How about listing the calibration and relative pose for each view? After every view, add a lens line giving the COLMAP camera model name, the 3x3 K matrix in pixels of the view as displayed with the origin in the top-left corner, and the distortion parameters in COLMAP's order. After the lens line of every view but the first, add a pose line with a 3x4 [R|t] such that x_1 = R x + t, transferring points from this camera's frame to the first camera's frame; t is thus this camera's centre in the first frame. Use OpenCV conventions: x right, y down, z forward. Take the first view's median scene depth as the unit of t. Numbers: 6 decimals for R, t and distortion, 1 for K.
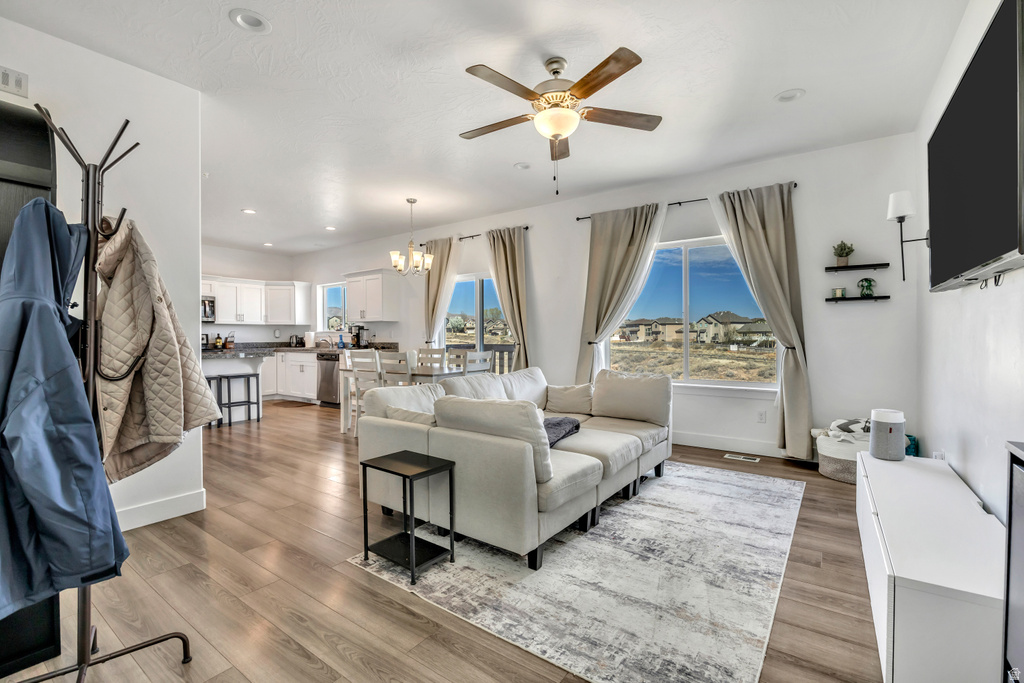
lens RADIAL K [[447.6, 0, 511.9], [0, 447.6, 337.2], [0, 0, 1]] dist [-0.011839, -0.000172]
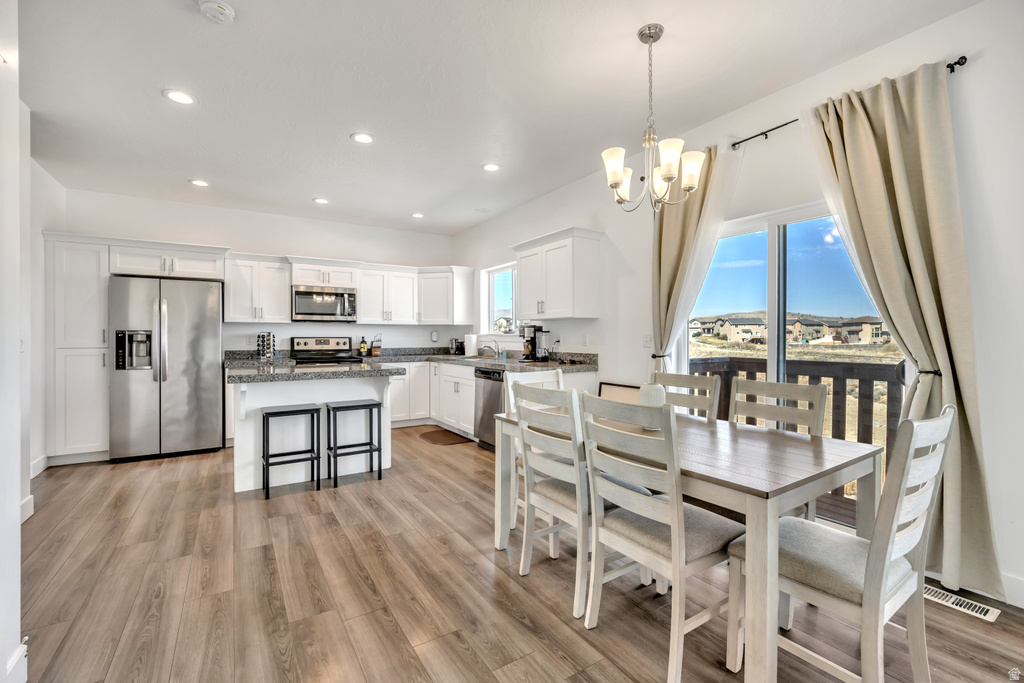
lens RADIAL K [[447.6, 0, 511.9], [0, 447.6, 337.2], [0, 0, 1]] dist [-0.011839, -0.000172]
pose [[0.926761, 0.005788, -0.375606, -0.134729], [-0.005714, 0.999983, 0.001311, -0.010133], [0.375607, 0.000931, 0.926778, 0.402328]]
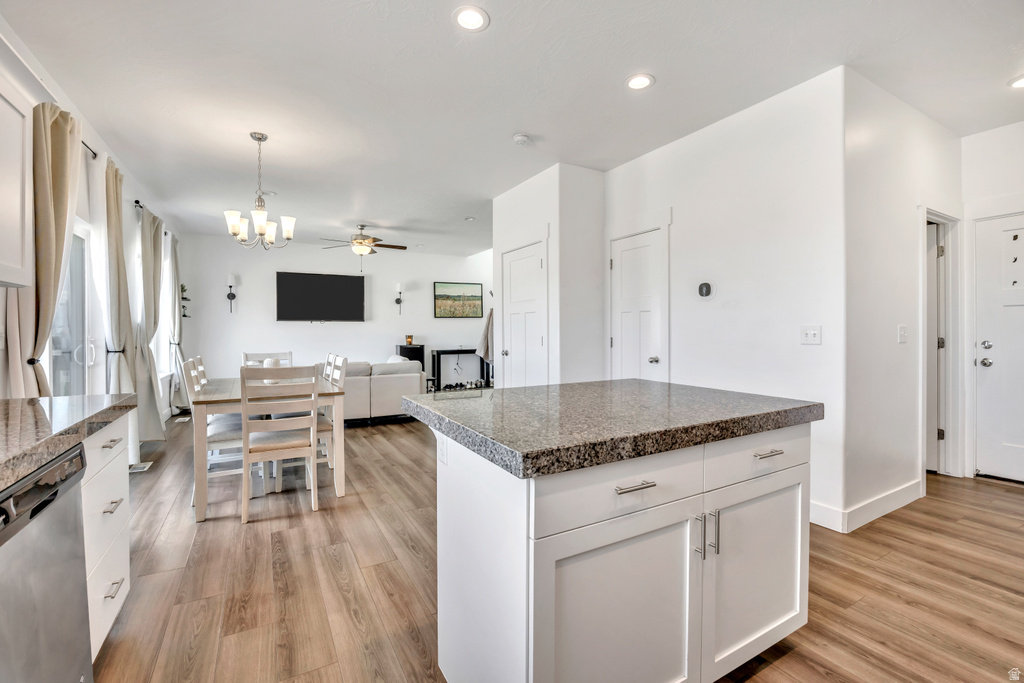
lens RADIAL K [[447.6, 0, 511.9], [0, 447.6, 337.2], [0, 0, 1]] dist [-0.011839, -0.000172]
pose [[-0.908733, 0.003184, 0.417366, -0.615576], [0.010989, 0.999807, 0.016298, -0.008518], [-0.417233, 0.019397, -0.908593, 1.053636]]
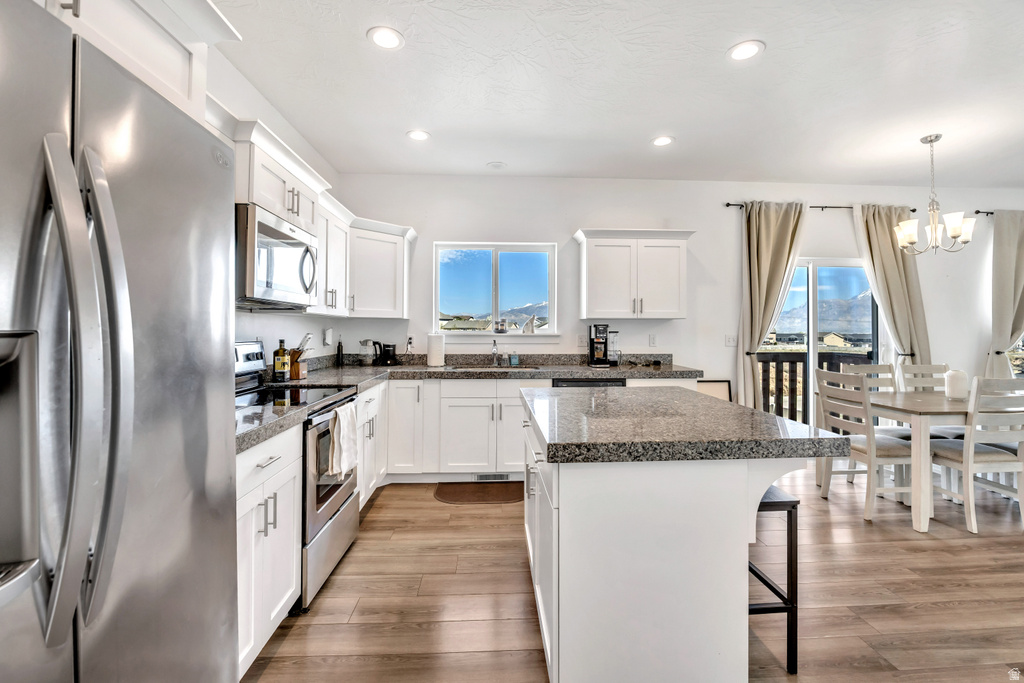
lens RADIAL K [[449.4, 0, 509.1], [0, 449.4, 324.1], [0, 0, 1]] dist [-0.013431, -0.000289]
pose [[0.780574, 0.017400, 0.624822, -0.798037], [-0.005616, 0.999767, -0.020825, -0.014864], [-0.625039, 0.012747, 0.780490, 0.643369]]
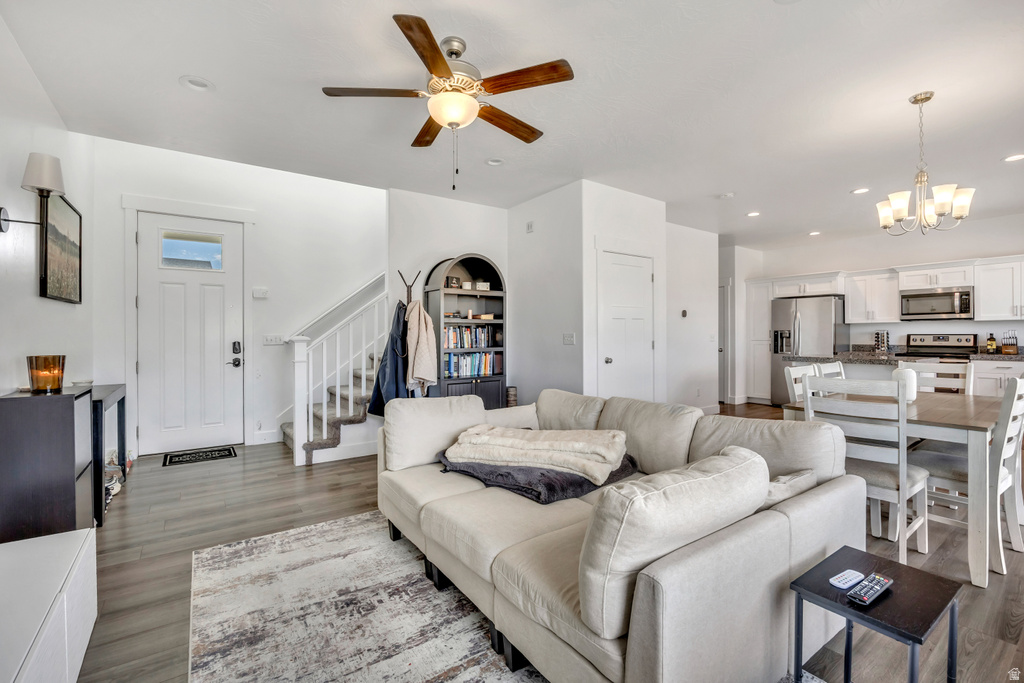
lens RADIAL K [[447.6, 0, 511.9], [0, 447.6, 337.2], [0, 0, 1]] dist [-0.011839, -0.000172]
pose [[-0.320760, 0.009968, -0.947108, 0.328208], [0.003910, 0.999950, 0.009200, -0.012469], [0.947152, -0.000752, -0.320783, 0.507008]]
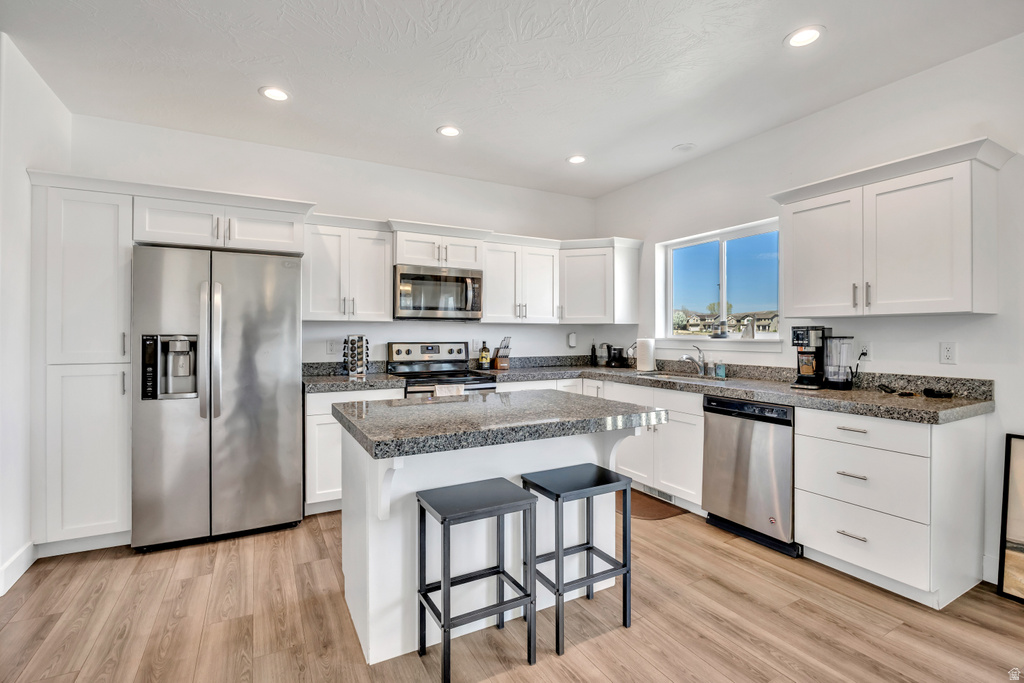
lens RADIAL K [[472.3, 0, 510.7], [0, 472.3, 331.8], [0, 0, 1]] dist [-0.015237, -0.000093]
pose [[0.900642, 0.005579, -0.434527, -0.412513], [-0.007858, 0.999963, -0.003450, -0.018667], [0.434492, 0.006522, 0.900652, 0.540062]]
